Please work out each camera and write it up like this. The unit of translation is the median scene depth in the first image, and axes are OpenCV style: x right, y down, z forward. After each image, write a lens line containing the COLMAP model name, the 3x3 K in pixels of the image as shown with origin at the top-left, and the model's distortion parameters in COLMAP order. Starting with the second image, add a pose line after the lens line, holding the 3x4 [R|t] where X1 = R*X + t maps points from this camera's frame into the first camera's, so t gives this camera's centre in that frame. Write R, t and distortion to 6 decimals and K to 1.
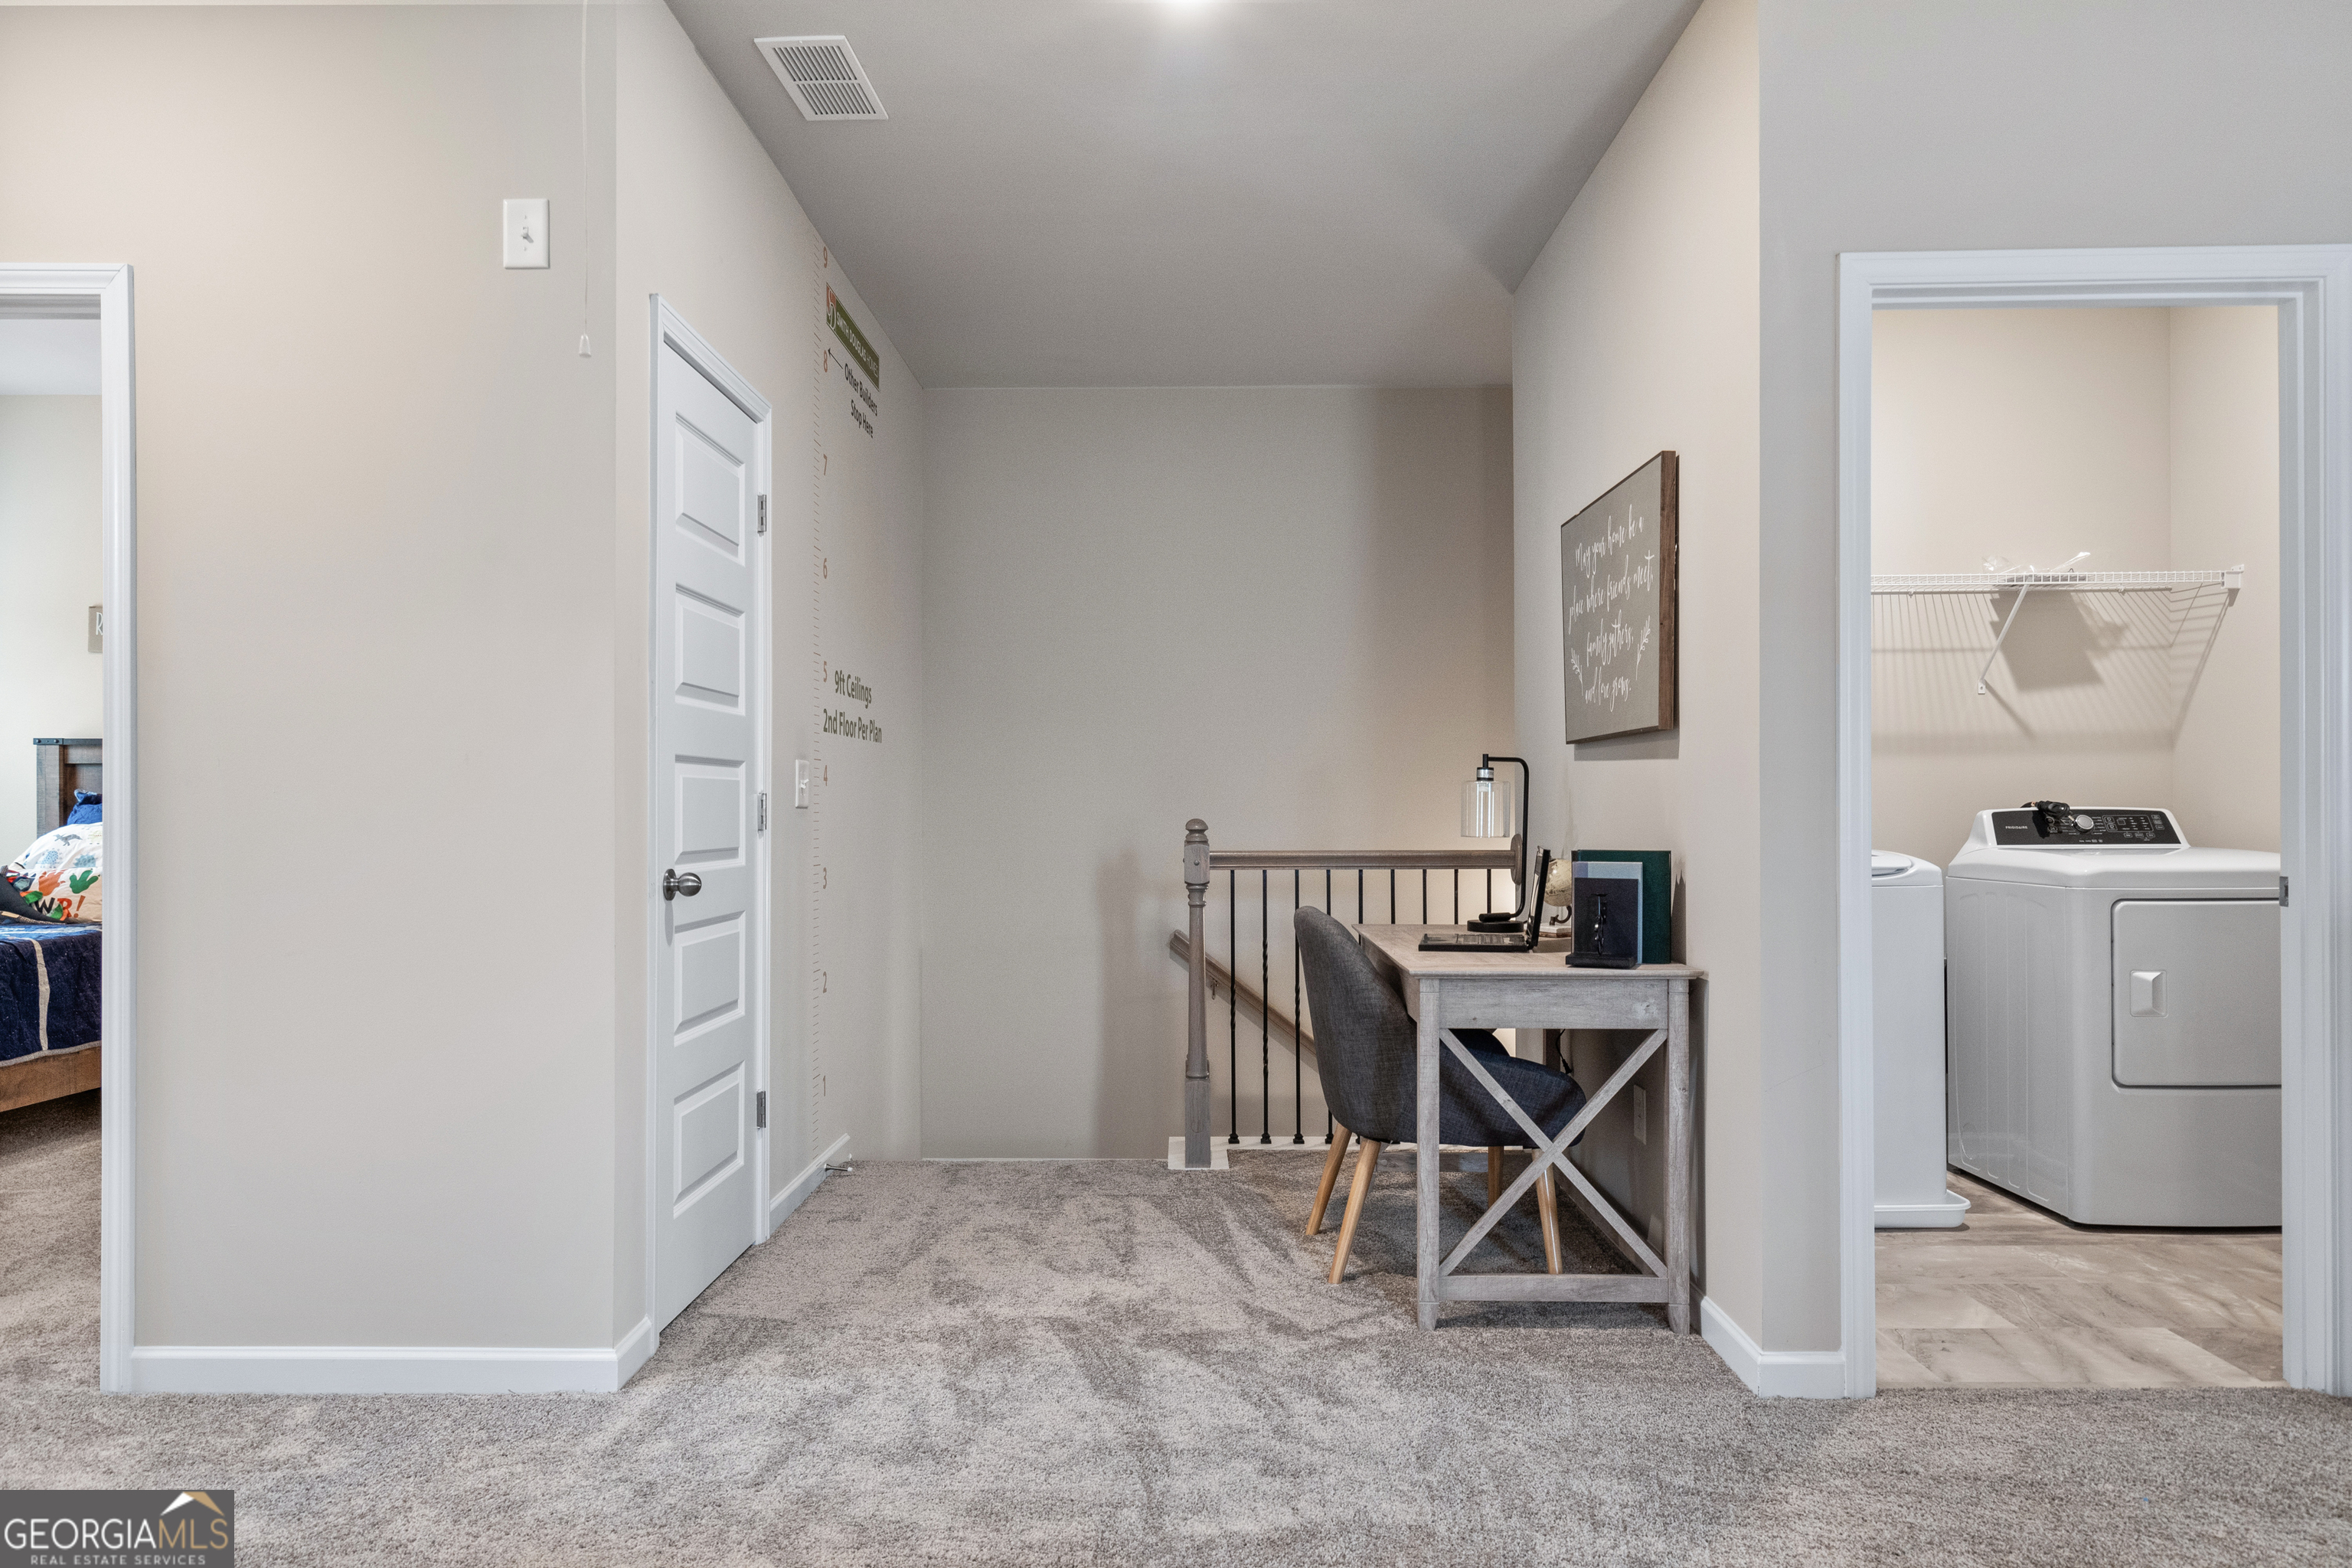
lens RADIAL K [[1547.2, 0, 1173.3], [0, 1547.2, 794.2], [0, 0, 1]] dist [0.001696, 0.003627]
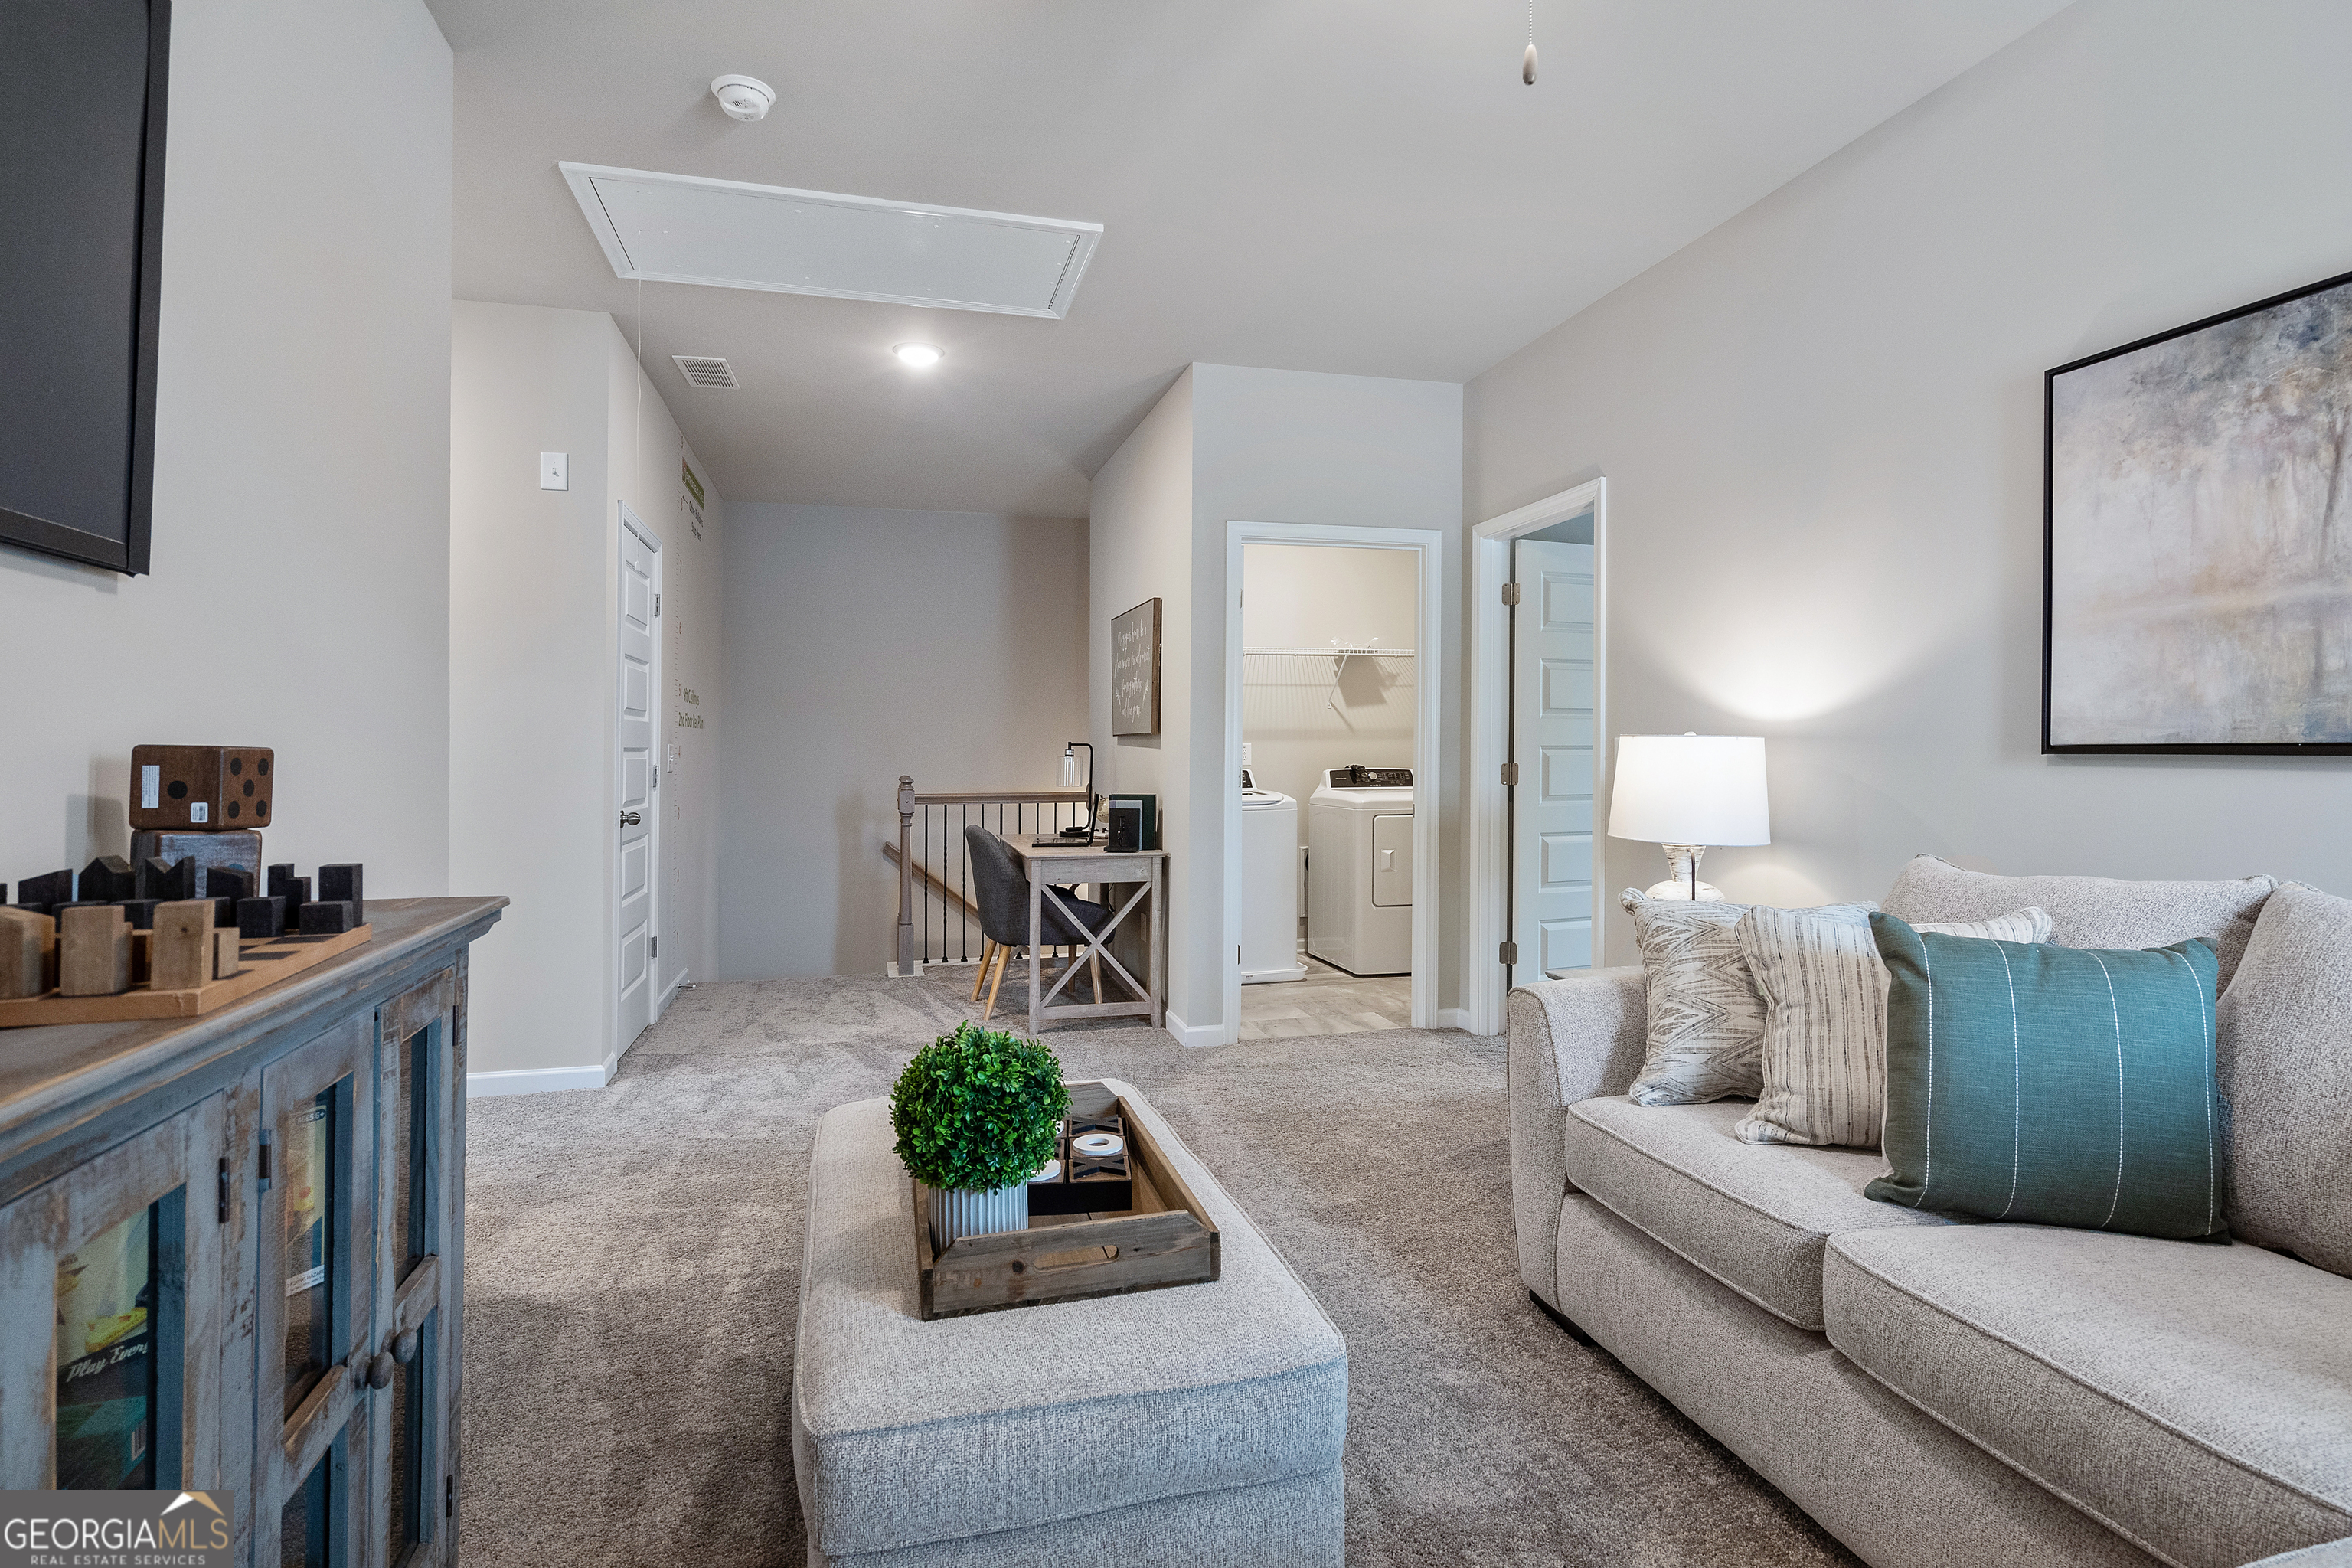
lens RADIAL K [[1164.7, 0, 1226.1], [0, 1164.7, 714.2], [0, 0, 1]] dist [0.001470, 0.000038]
pose [[0.951619, 0.011817, 0.307054, -0.059630], [-0.004801, 0.999710, -0.023592, -0.031523], [-0.307244, 0.020976, 0.951400, -0.461707]]
